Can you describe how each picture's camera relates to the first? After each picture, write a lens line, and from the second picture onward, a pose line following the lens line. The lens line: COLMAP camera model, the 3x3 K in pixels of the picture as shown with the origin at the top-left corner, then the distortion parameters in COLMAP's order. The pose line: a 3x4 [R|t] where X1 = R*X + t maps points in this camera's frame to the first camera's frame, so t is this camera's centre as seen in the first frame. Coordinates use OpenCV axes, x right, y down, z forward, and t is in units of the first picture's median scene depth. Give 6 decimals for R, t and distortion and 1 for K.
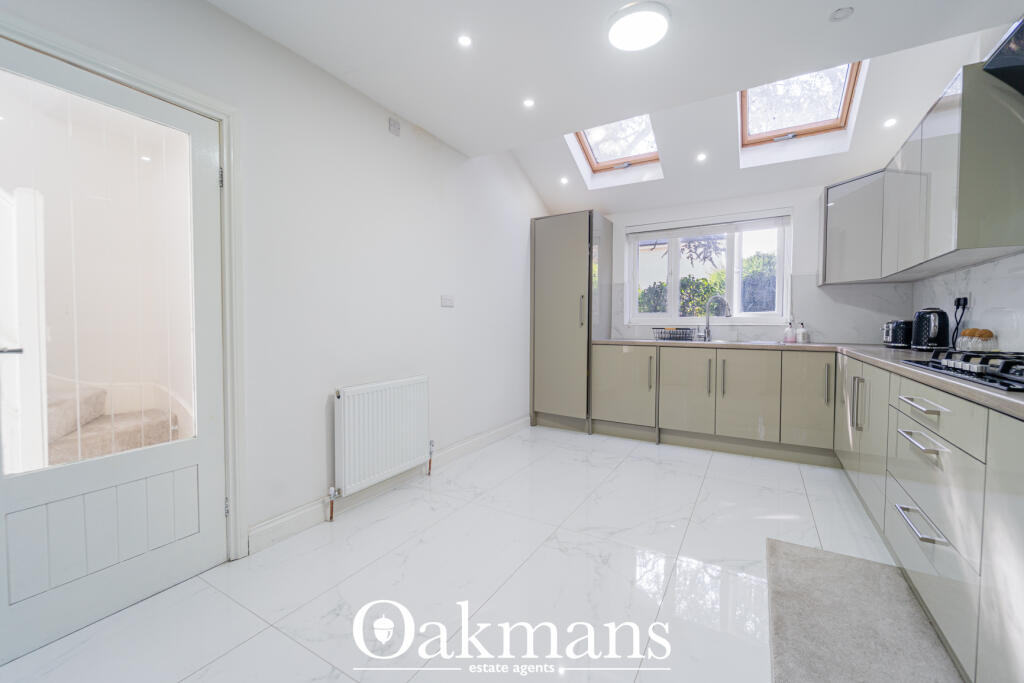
lens RADIAL K [[422.3, 0, 507.8], [0, 422.3, 335.9], [0, 0, 1]] dist [-0.000662, -0.000517]
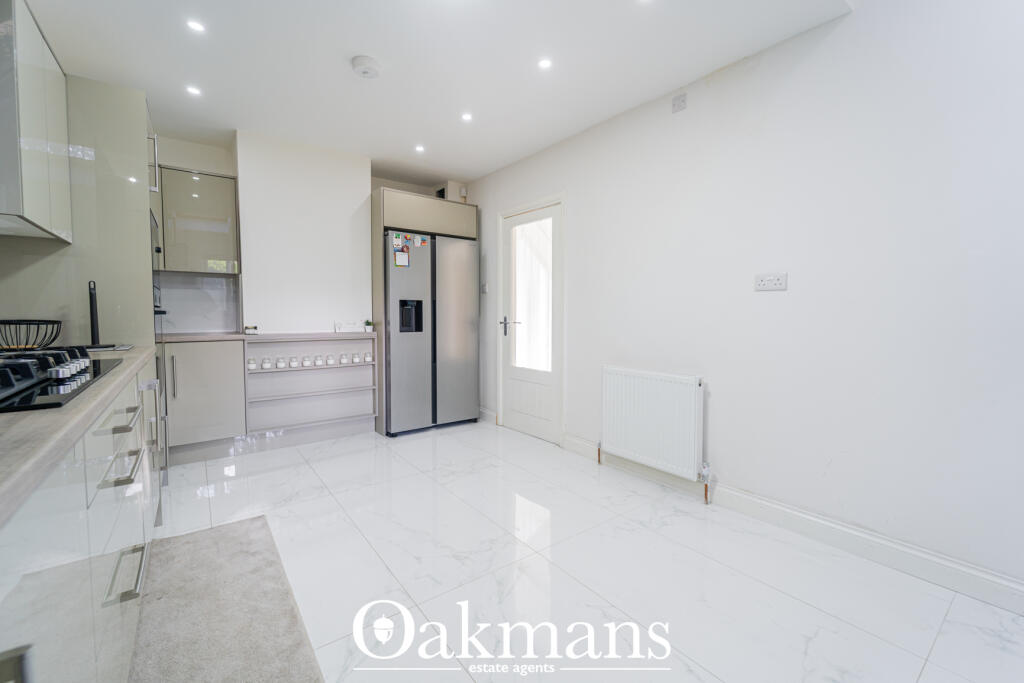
lens RADIAL K [[422.3, 0, 507.8], [0, 422.3, 335.9], [0, 0, 1]] dist [-0.000662, -0.000517]
pose [[-0.391310, 0.045166, -0.919150, 0.770425], [-0.035228, 0.997328, 0.064005, -0.030259], [0.919584, 0.057426, -0.388673, 1.062693]]
